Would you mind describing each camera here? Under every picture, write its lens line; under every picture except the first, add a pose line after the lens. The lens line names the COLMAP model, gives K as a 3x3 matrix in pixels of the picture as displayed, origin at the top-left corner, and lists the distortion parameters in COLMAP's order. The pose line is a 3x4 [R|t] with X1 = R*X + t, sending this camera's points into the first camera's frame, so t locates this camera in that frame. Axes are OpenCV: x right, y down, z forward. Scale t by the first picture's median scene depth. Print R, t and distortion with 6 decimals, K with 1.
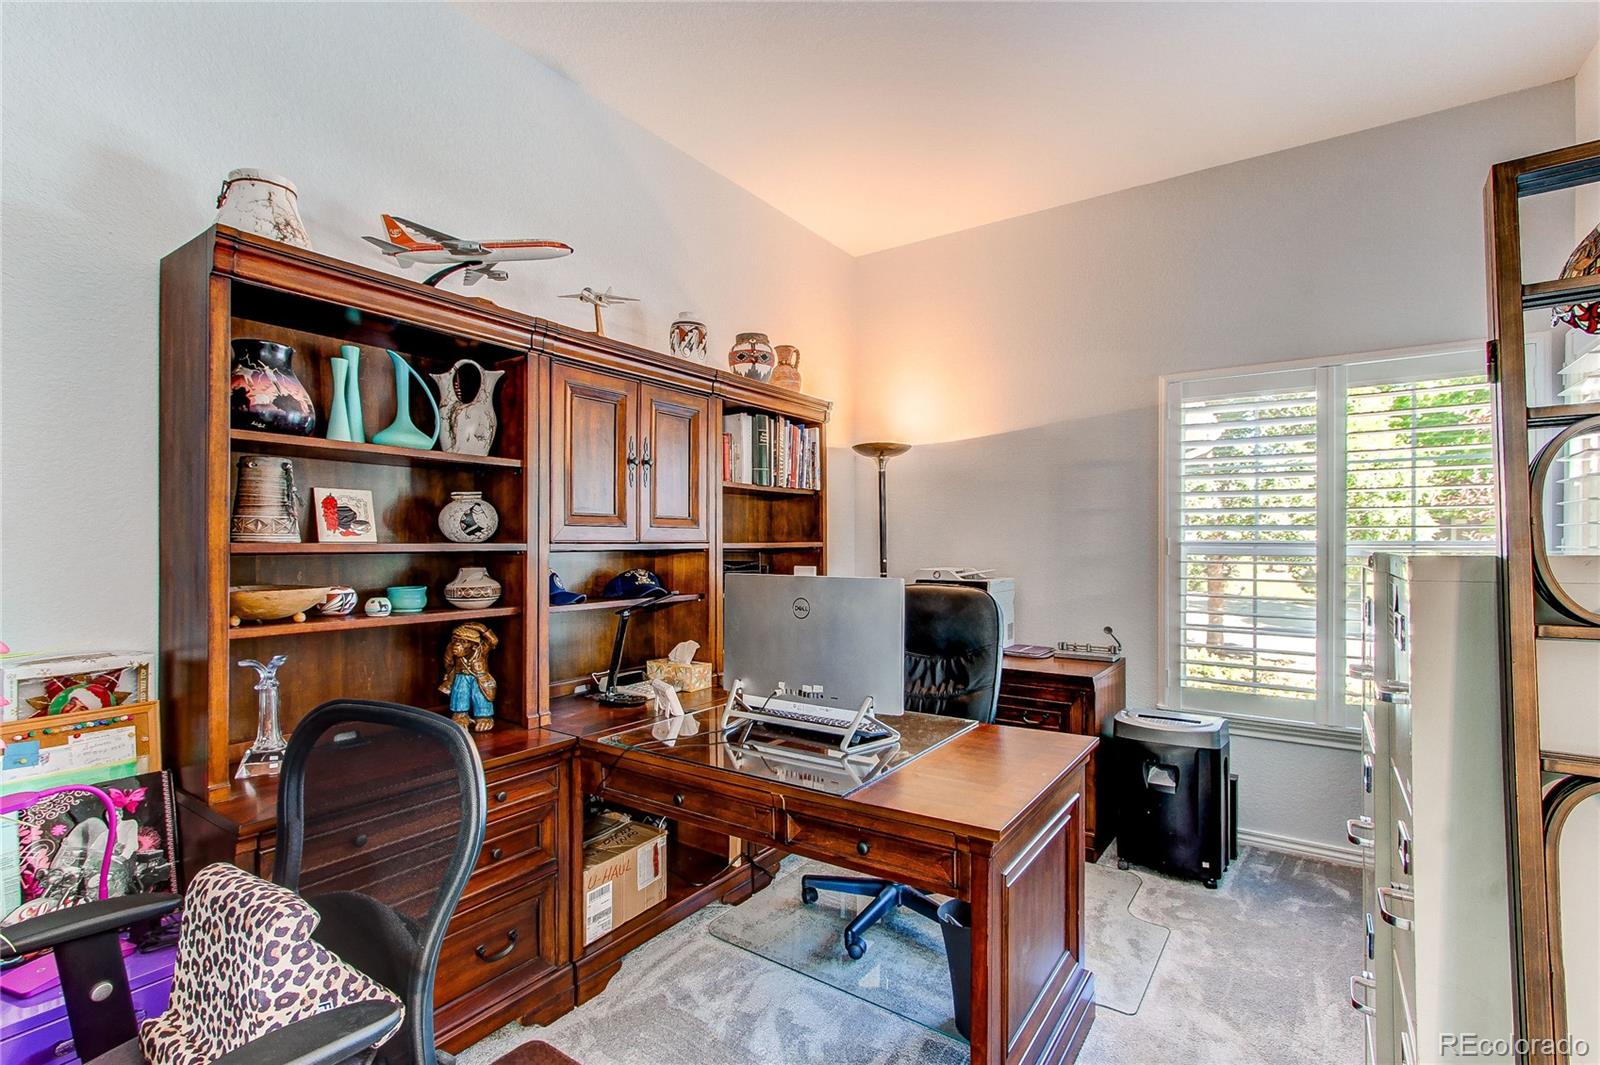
lens RADIAL K [[757.7, 0, 795.9], [0, 757.7, 532.5], [0, 0, 1]] dist [-0.003946, 0.004239]
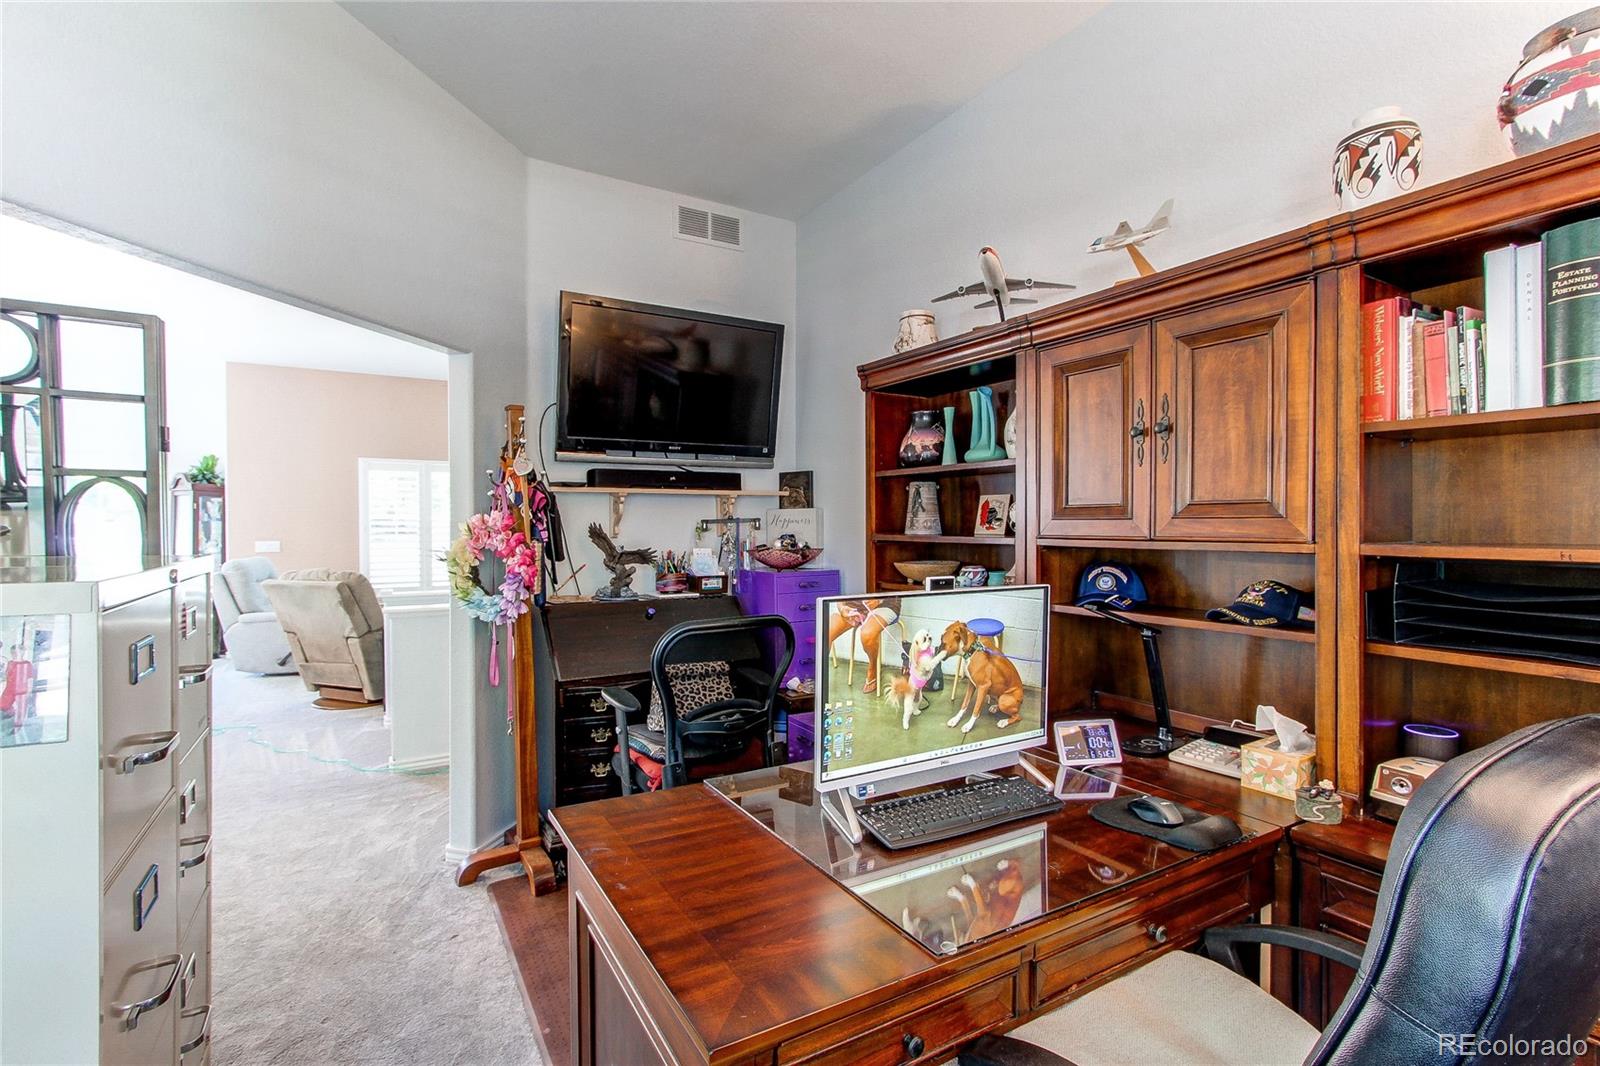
lens RADIAL K [[757.7, 0, 802.1], [0, 757.7, 530.5], [0, 0, 1]] dist [-0.003946, 0.004239]
pose [[-0.439784, 0.014186, -0.897991, 0.611699], [0.021277, 0.999759, 0.005373, -0.007176], [0.897851, -0.016743, -0.439980, 1.026187]]
